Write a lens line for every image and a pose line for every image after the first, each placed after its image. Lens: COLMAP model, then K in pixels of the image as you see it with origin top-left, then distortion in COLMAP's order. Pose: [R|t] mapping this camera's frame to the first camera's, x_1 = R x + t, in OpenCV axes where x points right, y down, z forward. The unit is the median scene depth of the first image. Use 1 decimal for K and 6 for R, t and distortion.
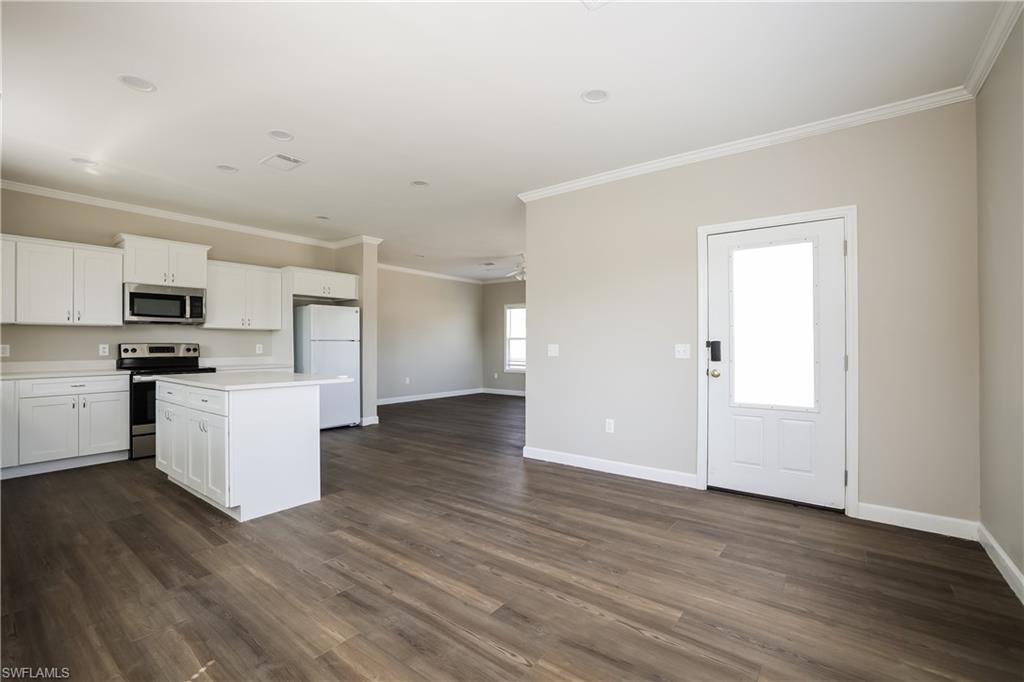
lens RADIAL K [[443.5, 0, 505.8], [0, 443.5, 341.4], [0, 0, 1]] dist [-0.000050, 0.000542]
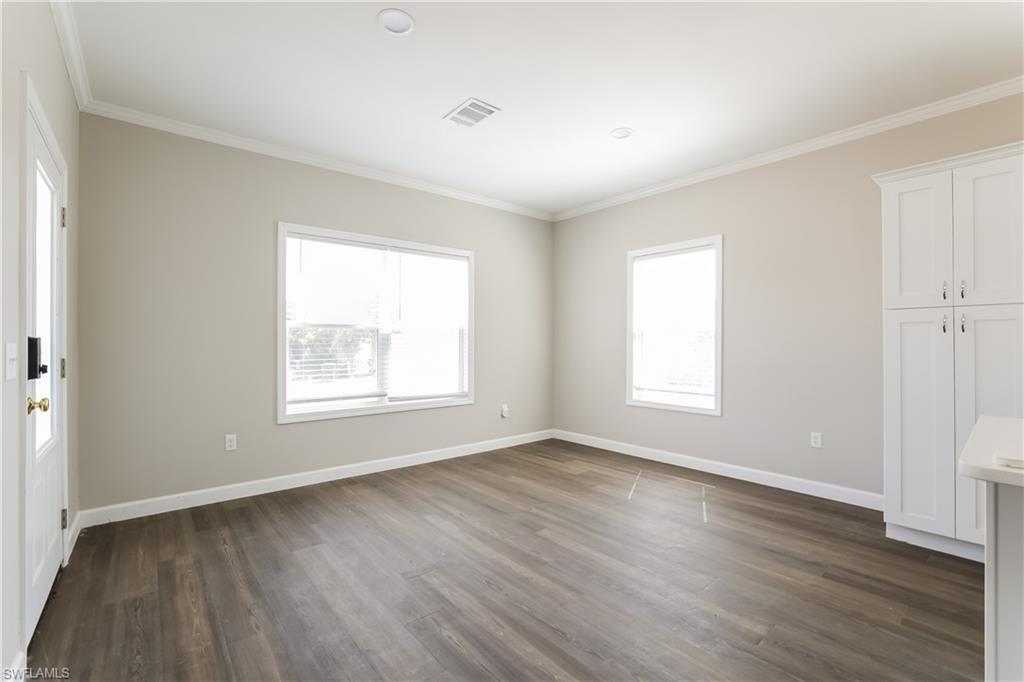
lens RADIAL K [[443.5, 0, 505.8], [0, 443.5, 341.4], [0, 0, 1]] dist [-0.000050, 0.000542]
pose [[-0.976140, 0.000309, 0.217142, -0.186875], [-0.000152, 0.999998, -0.002109, 0.003739], [-0.217142, -0.002092, -0.976138, 2.077866]]
